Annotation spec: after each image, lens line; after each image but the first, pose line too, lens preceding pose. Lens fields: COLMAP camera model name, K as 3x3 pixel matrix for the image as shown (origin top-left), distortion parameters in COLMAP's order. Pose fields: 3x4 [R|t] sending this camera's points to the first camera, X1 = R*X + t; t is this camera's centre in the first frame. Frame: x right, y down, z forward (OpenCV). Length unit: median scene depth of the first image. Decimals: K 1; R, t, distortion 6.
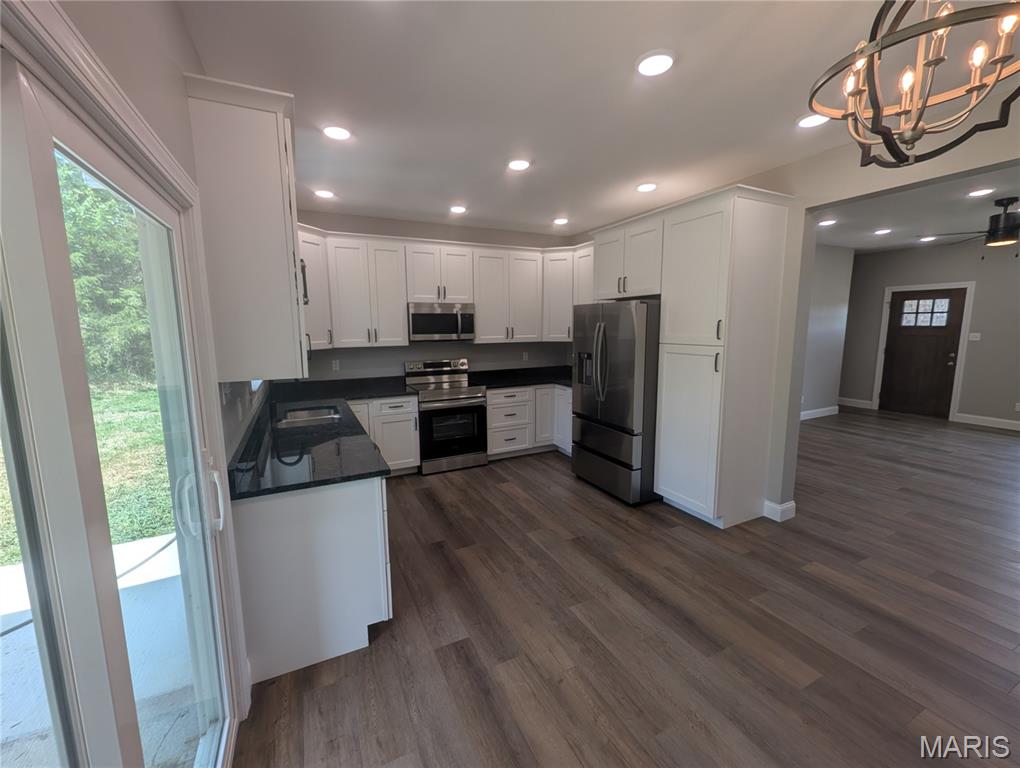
lens RADIAL K [[422.5, 0, 510.0], [0, 422.5, 384.0], [0, 0, 1]] dist [0.003982, -0.000122]
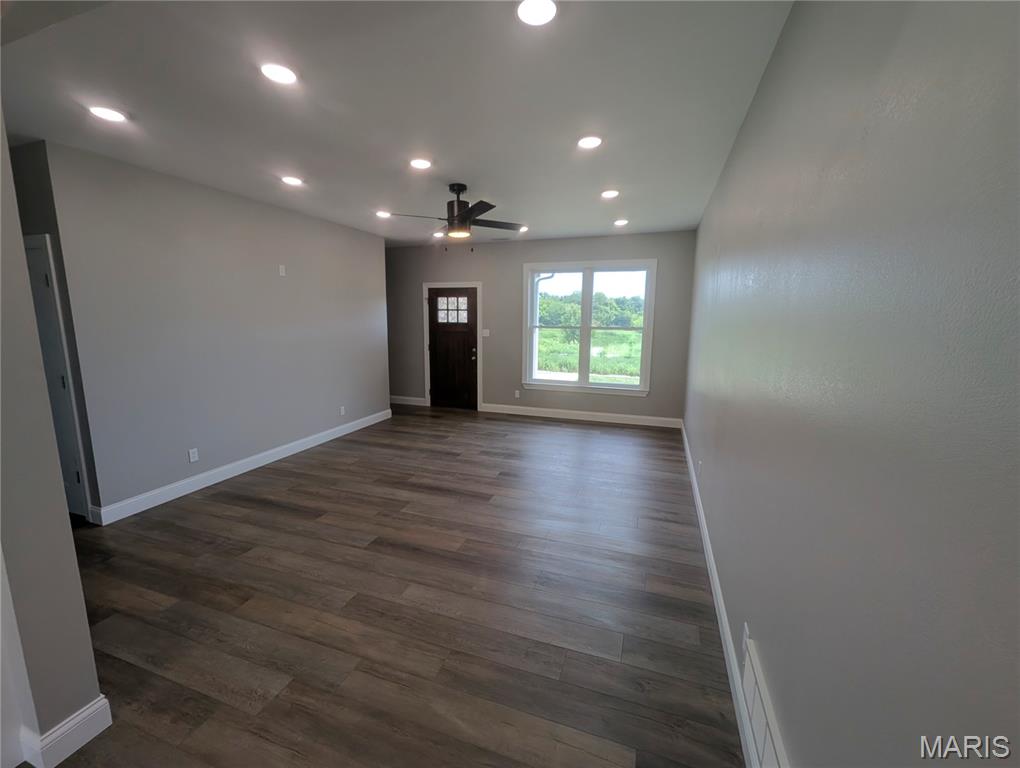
lens RADIAL K [[422.5, 0, 510.0], [0, 422.5, 384.0], [0, 0, 1]] dist [0.003982, -0.000122]
pose [[0.713642, -0.095484, 0.693972, 0.352643], [0.085689, 0.995126, 0.048803, -0.026767], [-0.695250, 0.024638, 0.718346, 0.170008]]
